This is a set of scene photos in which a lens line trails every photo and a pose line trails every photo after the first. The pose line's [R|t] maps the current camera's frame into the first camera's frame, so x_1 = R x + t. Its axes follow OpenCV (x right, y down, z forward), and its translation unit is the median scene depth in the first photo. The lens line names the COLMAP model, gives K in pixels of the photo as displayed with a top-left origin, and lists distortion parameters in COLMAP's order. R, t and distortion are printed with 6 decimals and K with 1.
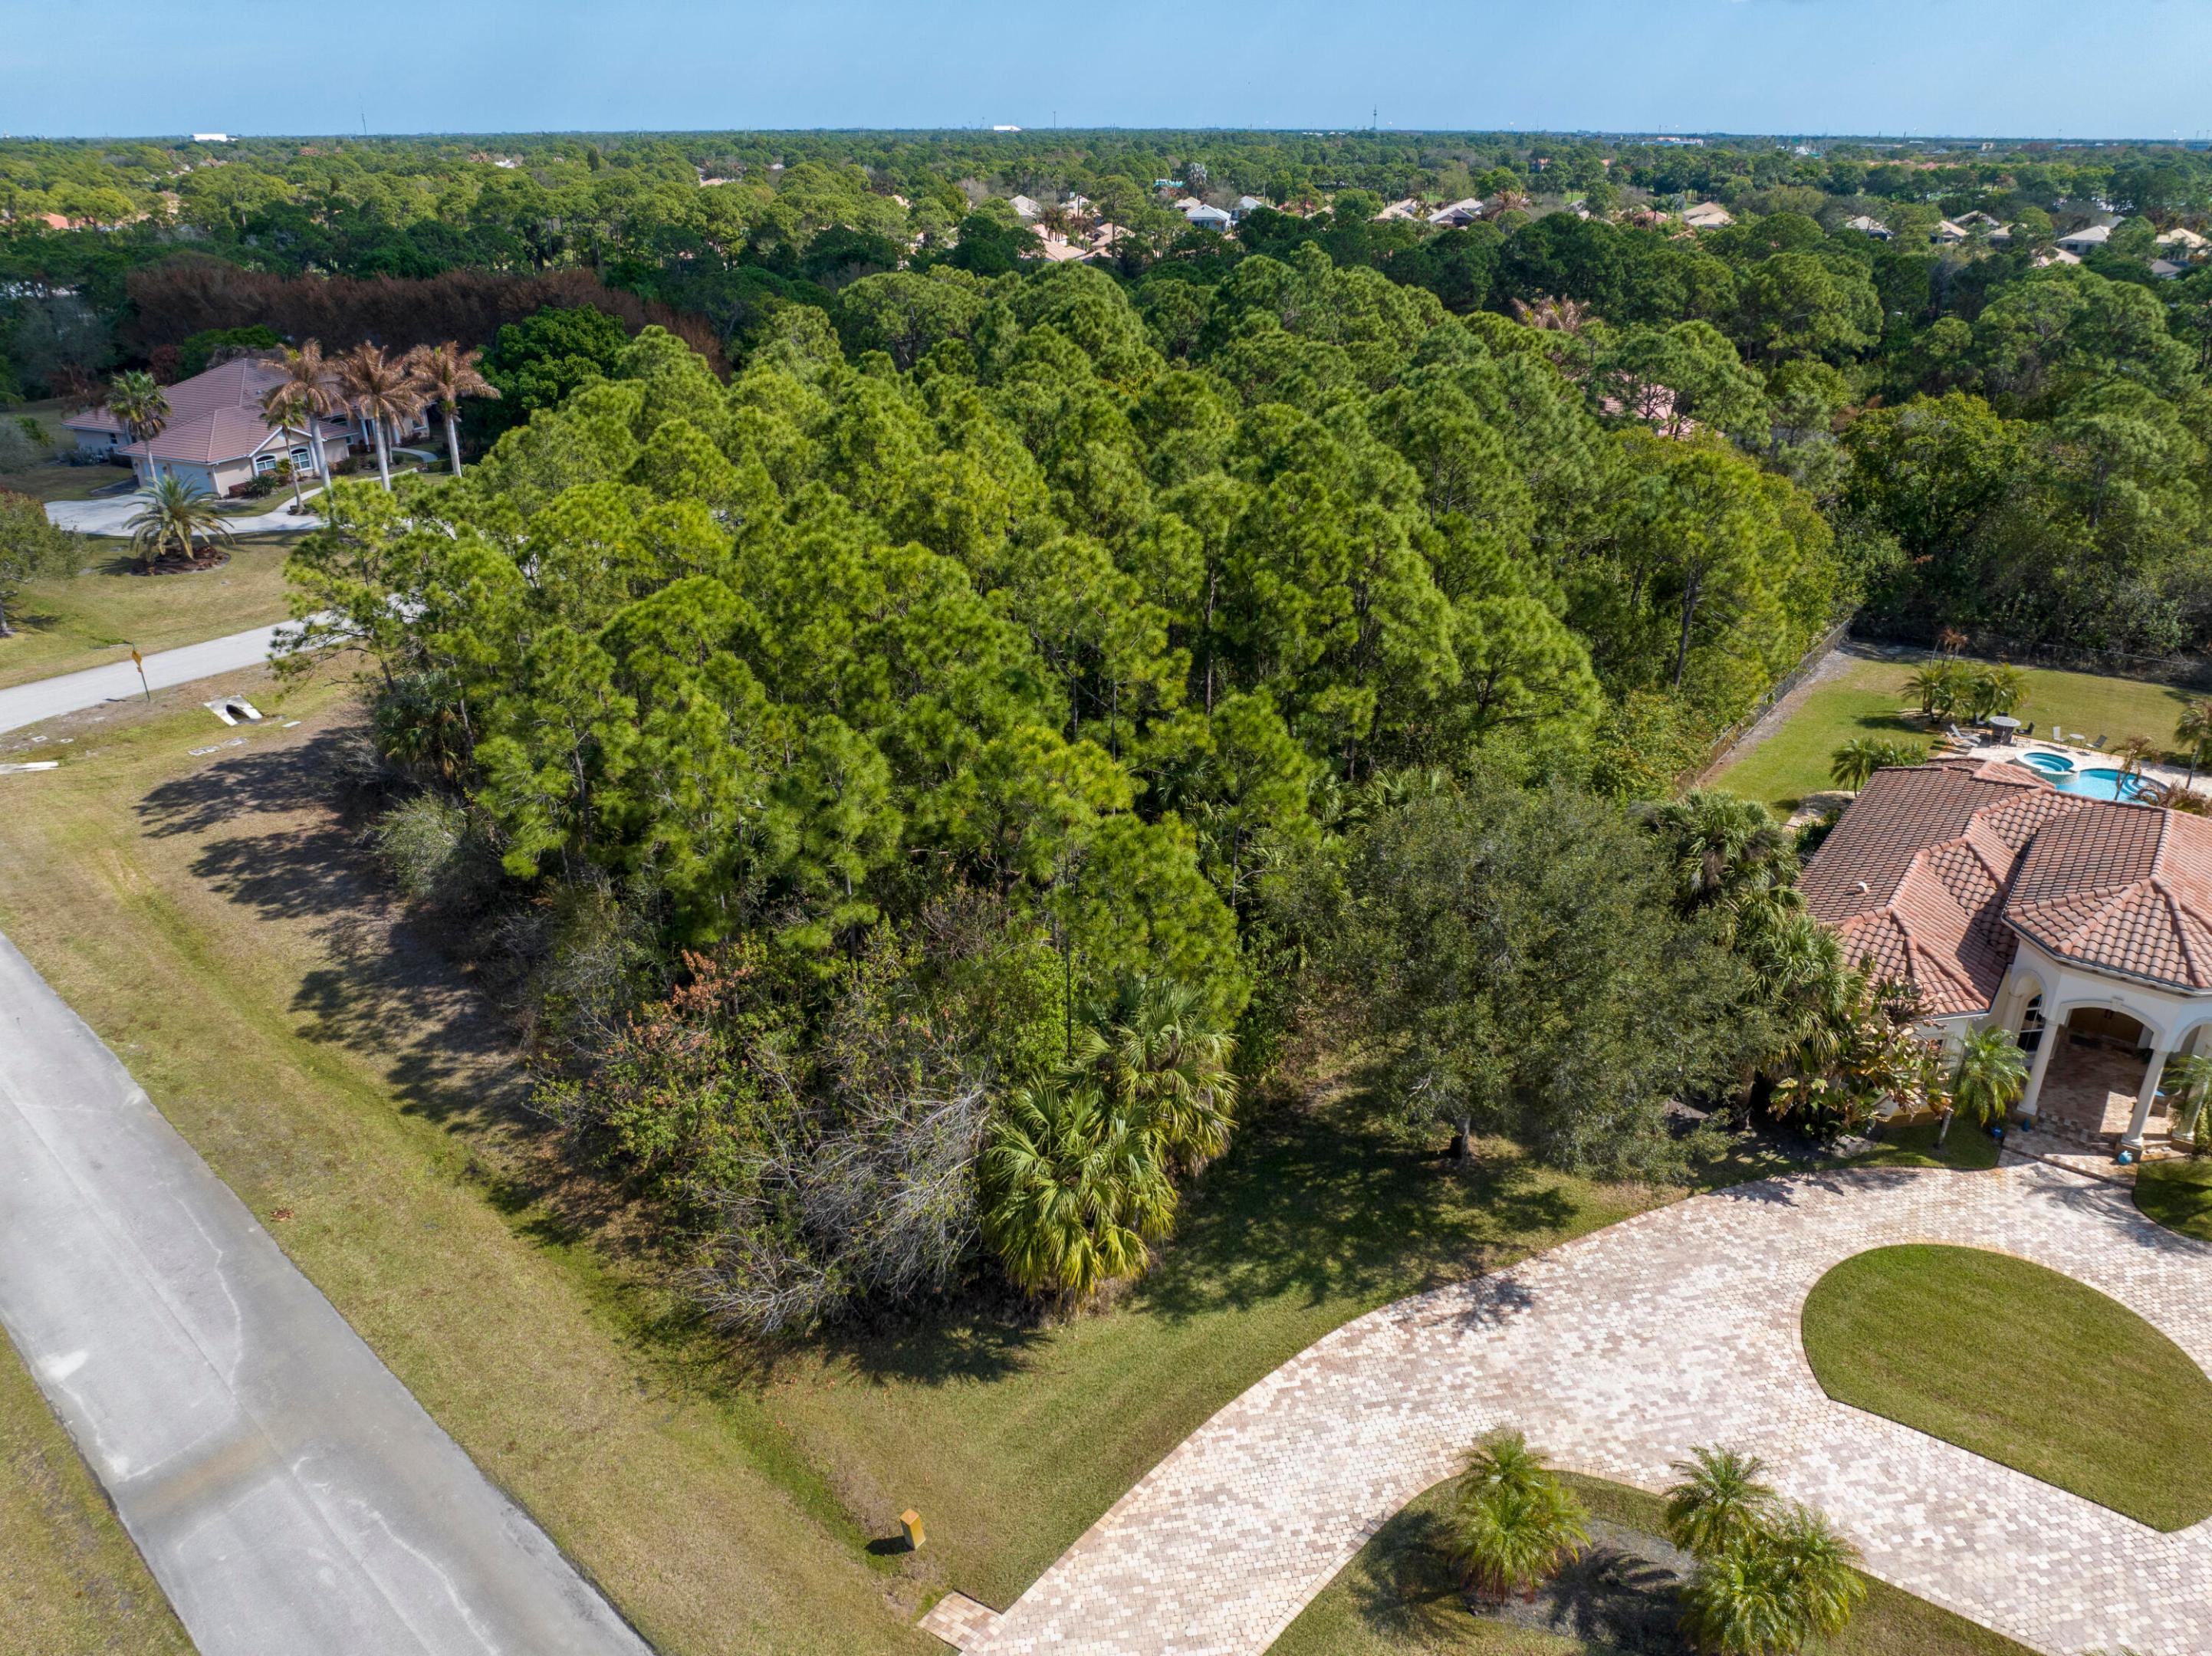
lens RADIAL K [[1574.6, 0, 1106.0], [0, 1574.6, 828.0], [0, 0, 1]] dist [-0.046805, -0.000153]
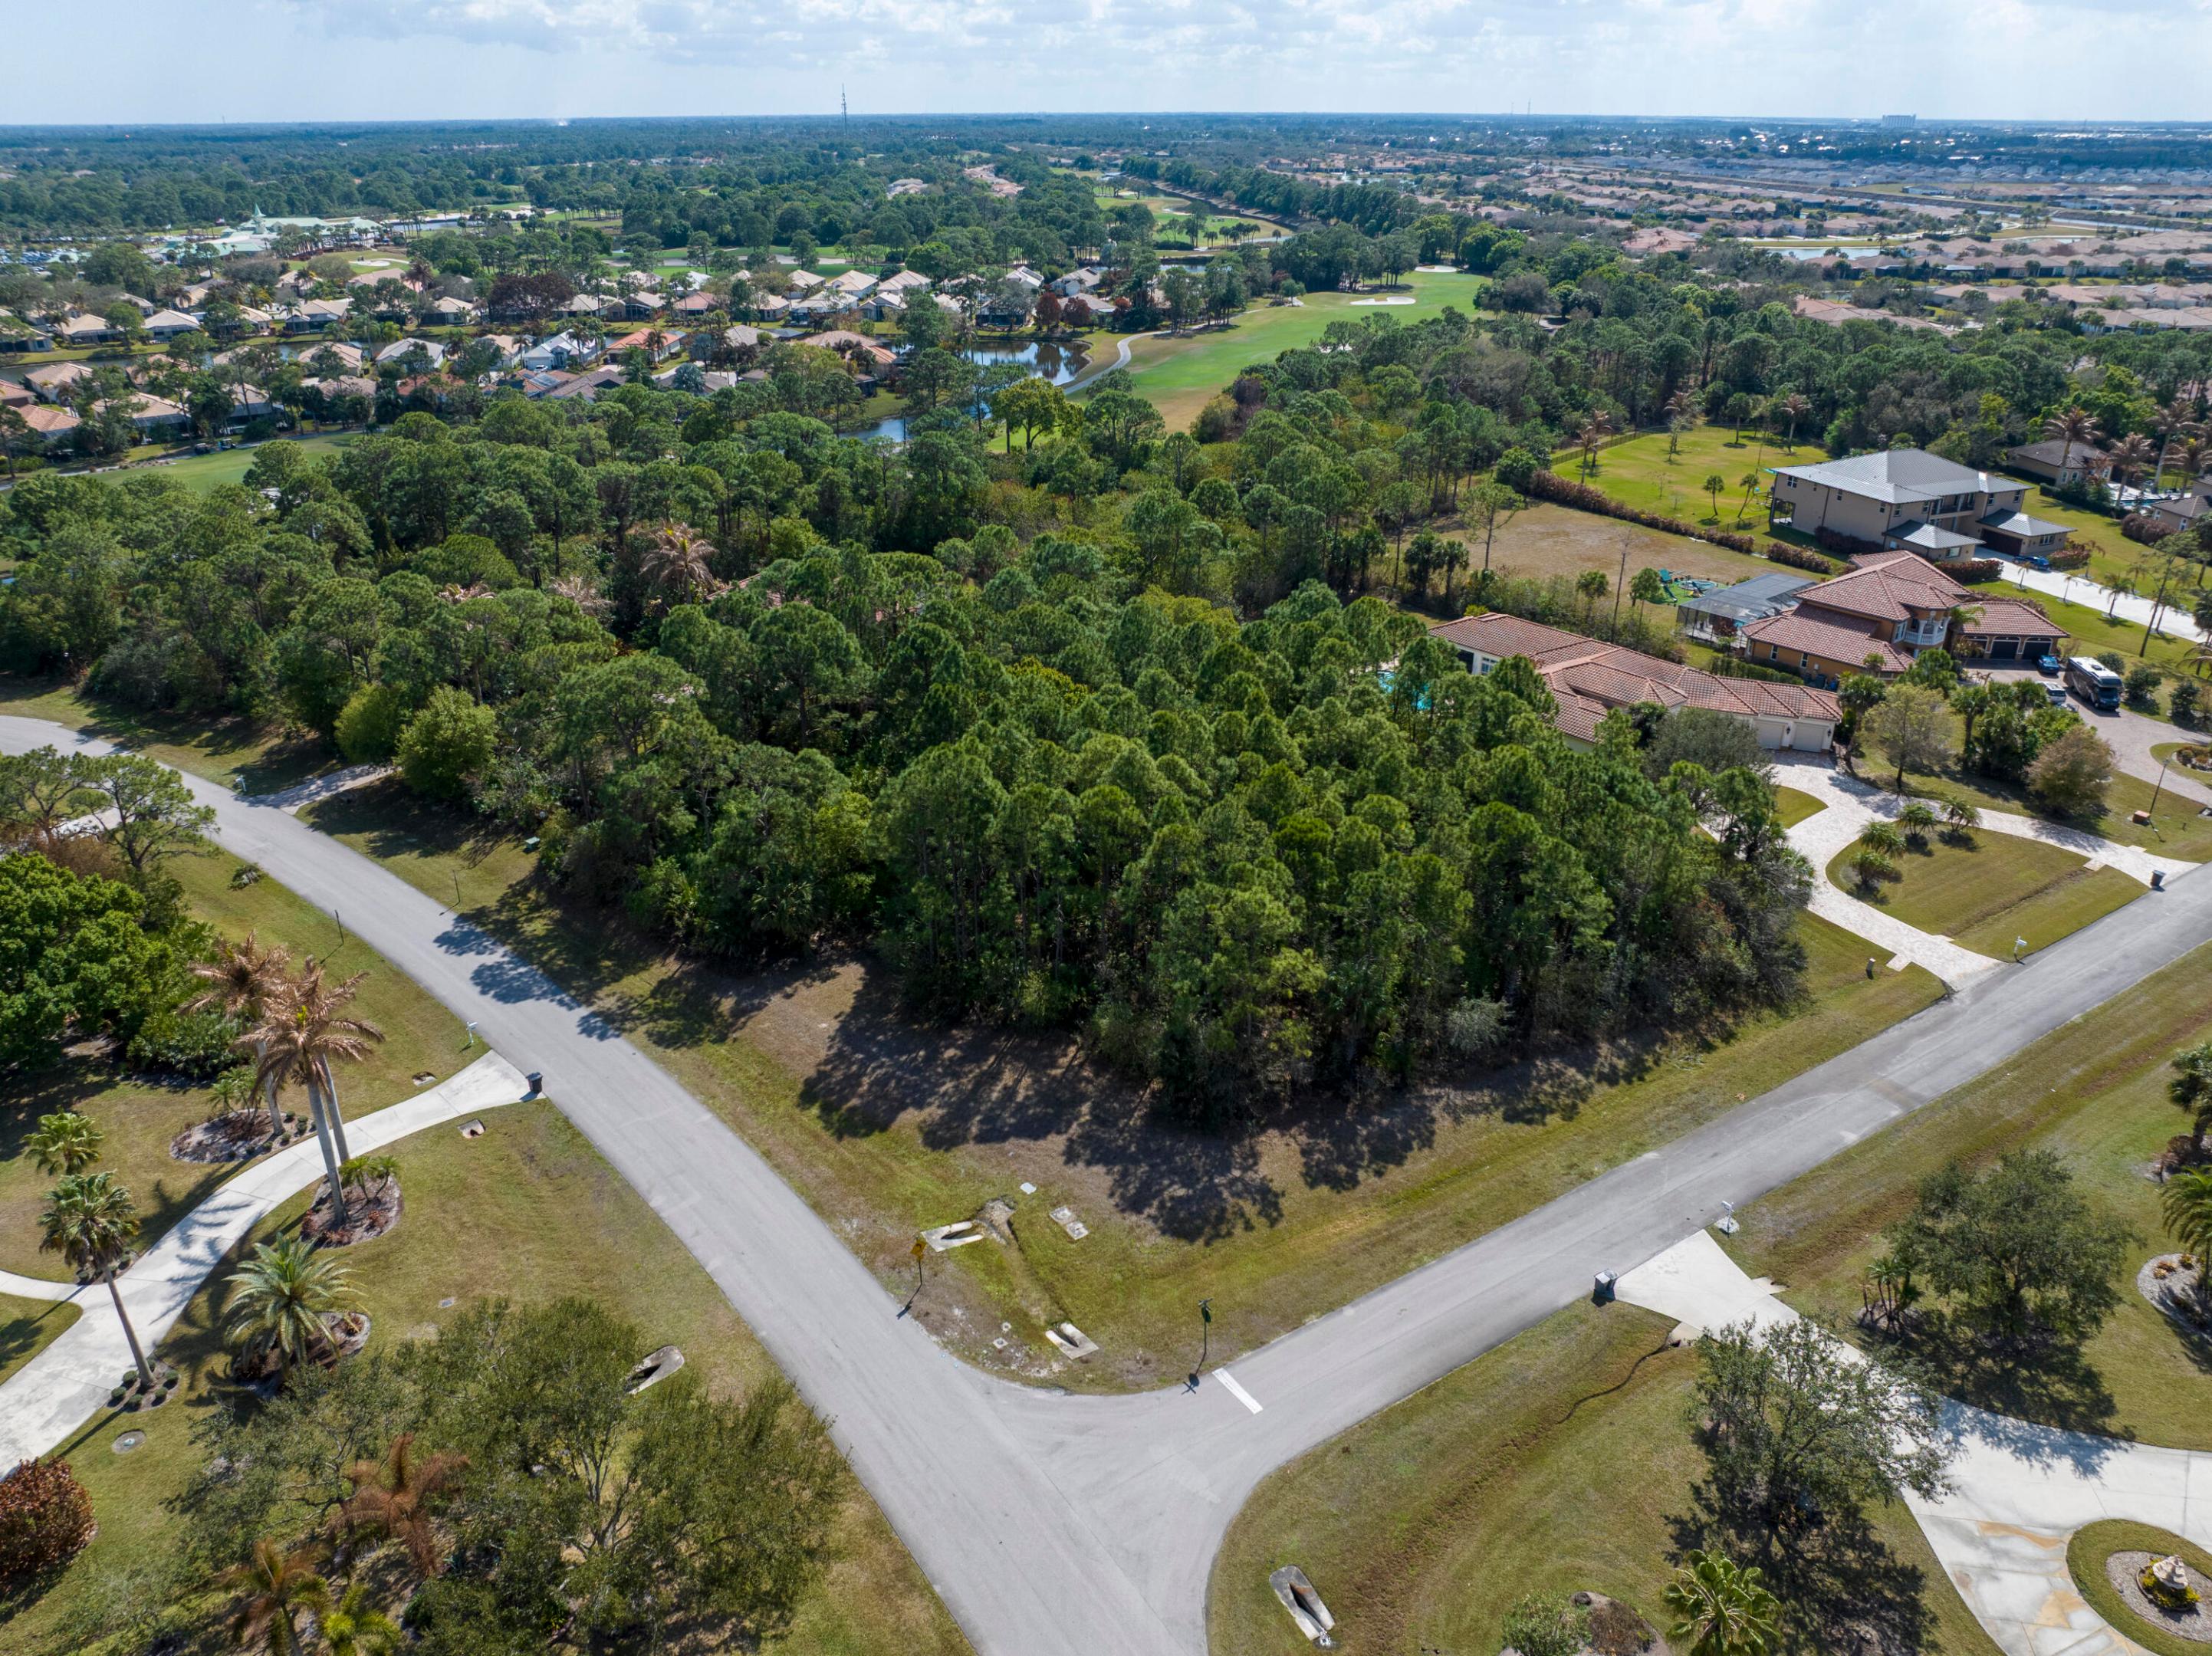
lens RADIAL K [[1554.8, 0, 1110.8], [0, 1554.8, 810.8], [0, 0, 1]] dist [-0.030945, -0.007637]
pose [[0.248825, -0.402594, 0.880911, -2.077364], [0.399324, 0.871260, 0.285389, -0.893301], [-0.882398, 0.280757, 0.377557, 0.699677]]
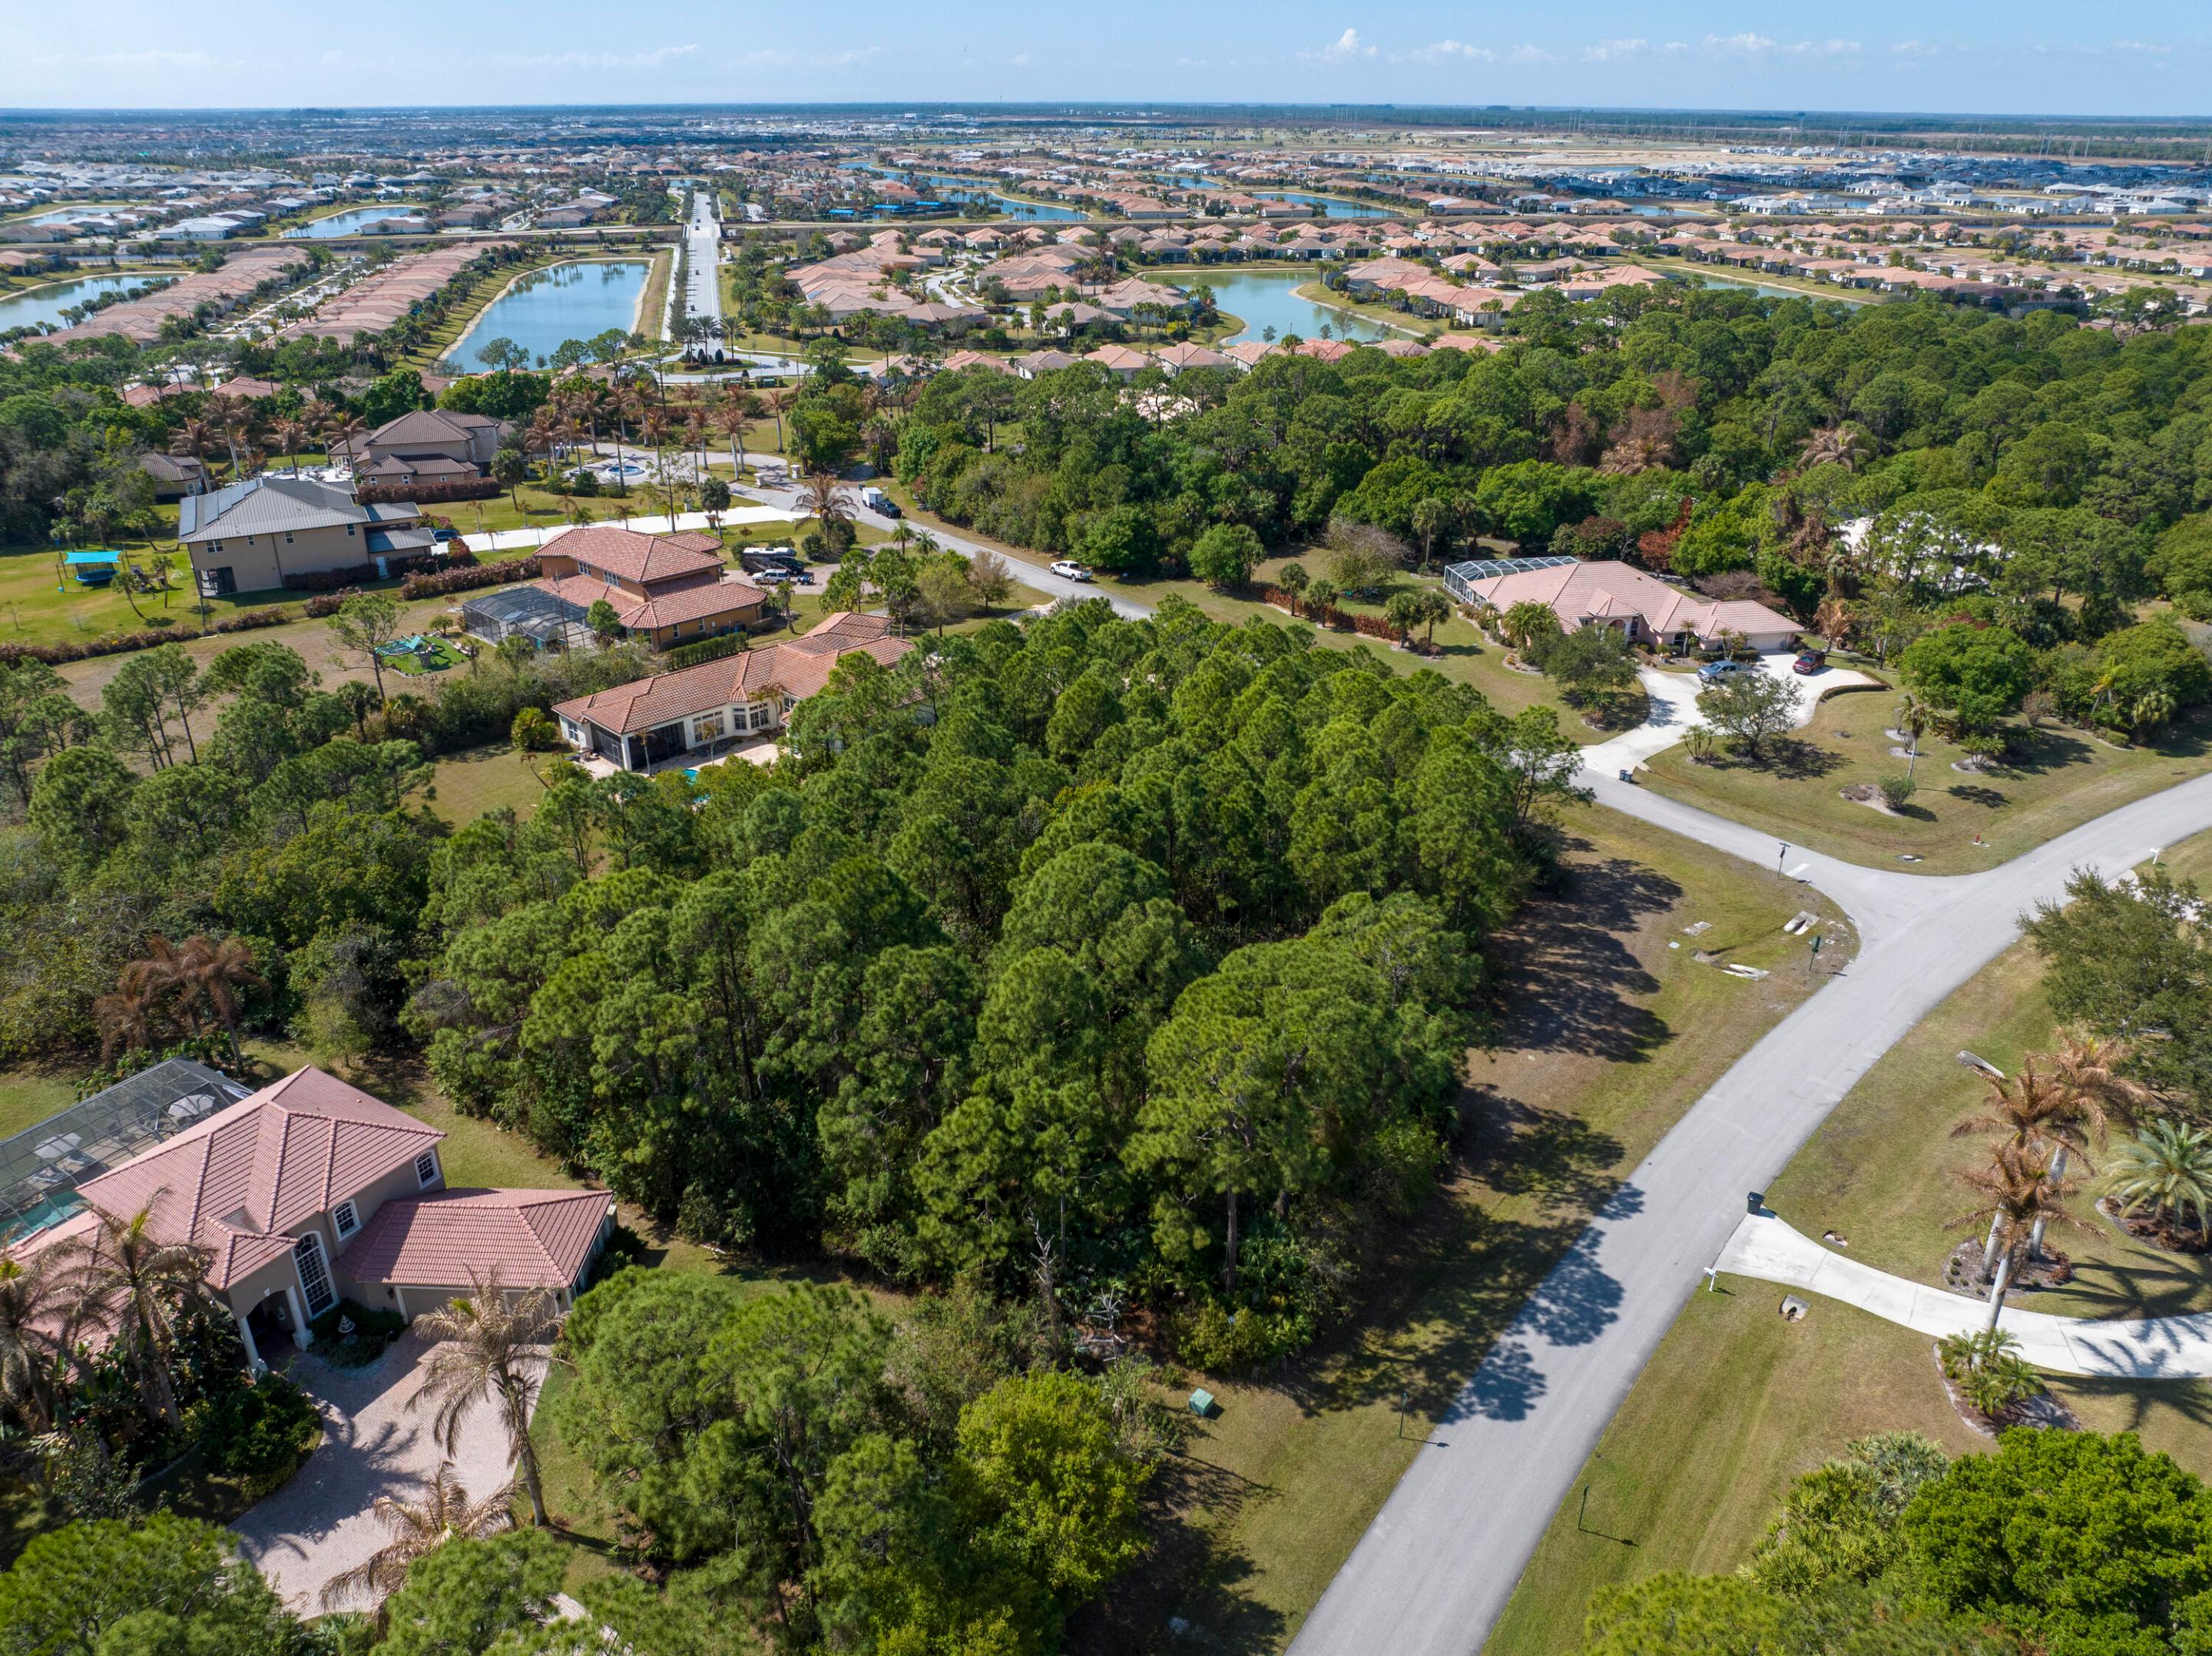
lens RADIAL K [[1560.4, 0, 1106.0], [0, 1560.4, 828.0], [0, 0, 1]] dist [-0.006673, -0.029850]
pose [[-0.988728, -0.065289, 0.134736, -0.286423], [0.059913, 0.652188, 0.755686, -1.948484], [-0.137211, 0.755241, -0.640925, 2.935405]]
